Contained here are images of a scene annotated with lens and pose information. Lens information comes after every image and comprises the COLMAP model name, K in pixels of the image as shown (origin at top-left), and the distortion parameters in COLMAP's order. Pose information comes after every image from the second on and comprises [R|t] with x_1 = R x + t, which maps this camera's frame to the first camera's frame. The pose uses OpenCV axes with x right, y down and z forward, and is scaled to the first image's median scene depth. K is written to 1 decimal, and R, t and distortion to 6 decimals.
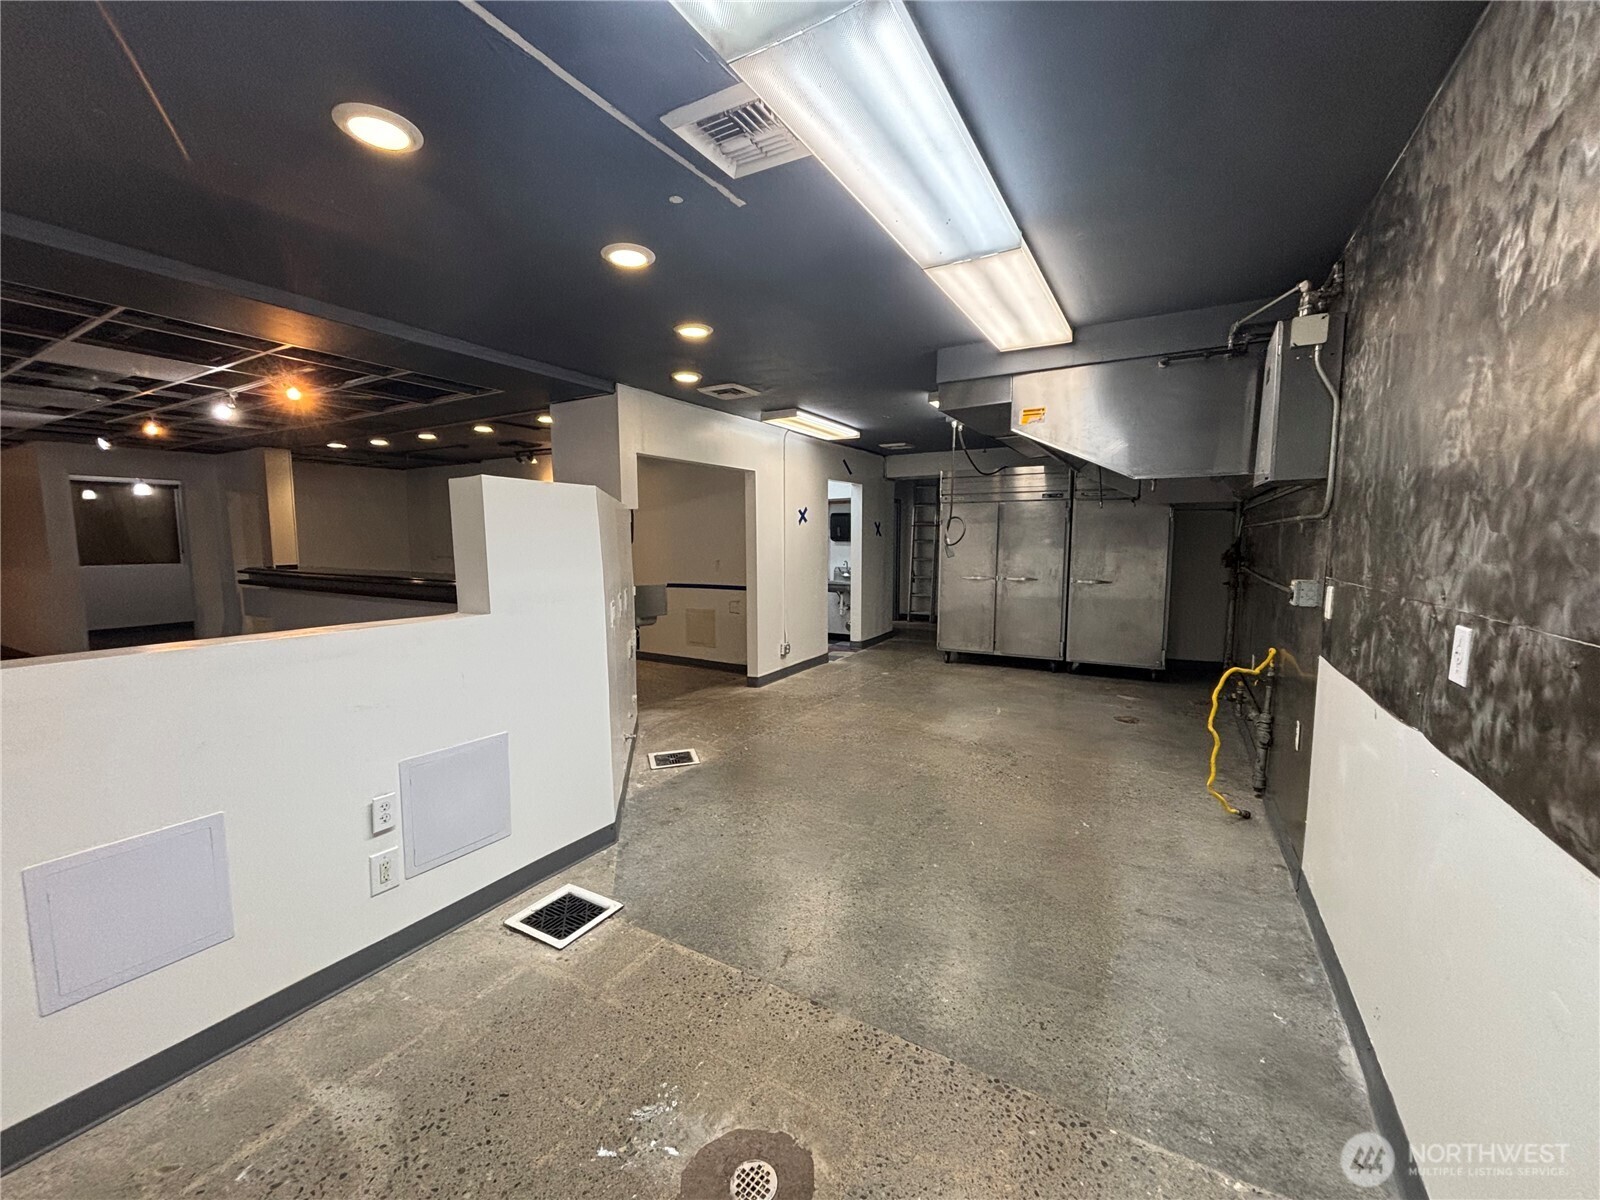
lens RADIAL K [[644.7, 0, 795.4], [0, 644.7, 601.3], [0, 0, 1]] dist [0.002006, 0.000081]
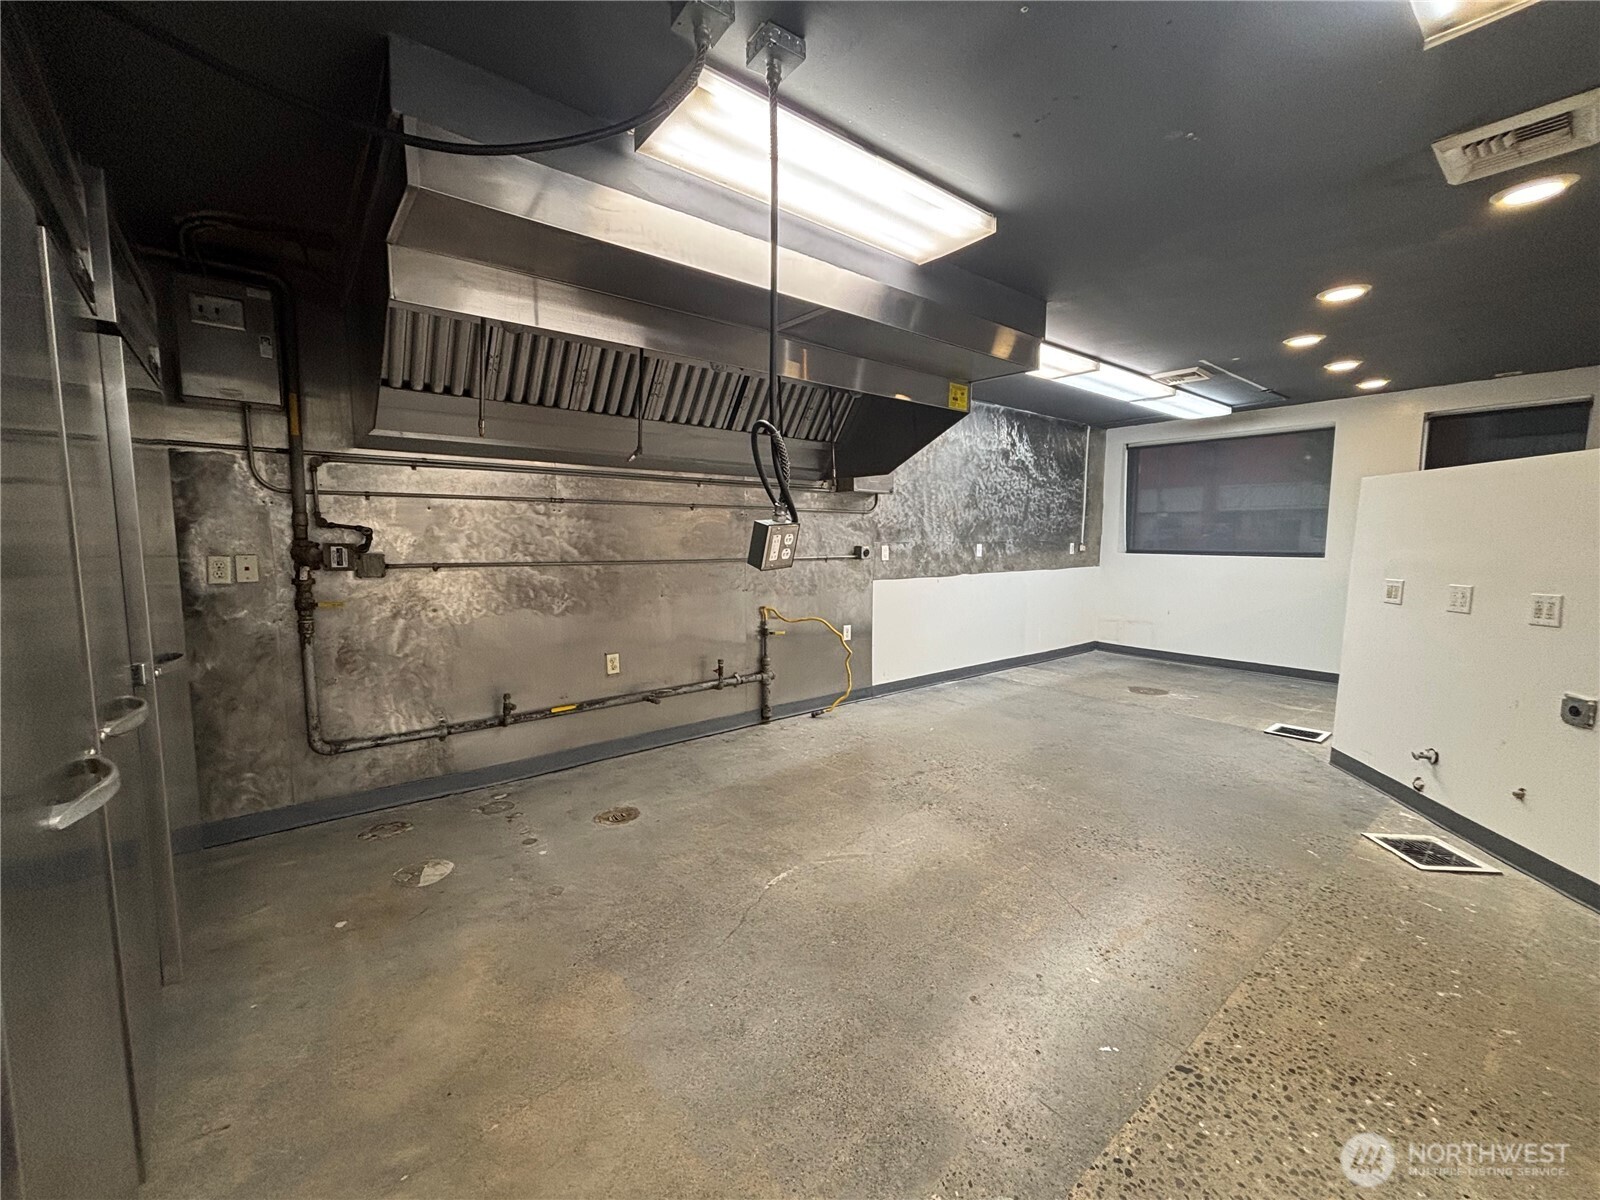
lens RADIAL K [[644.7, 0, 801.1], [0, 644.7, 596.6], [0, 0, 1]] dist [0.002006, 0.000081]
pose [[-0.935582, -0.038521, 0.351001, 0.189494], [0.031001, 0.981233, 0.190317, -0.159027], [-0.351745, 0.188939, -0.916830, 1.828715]]
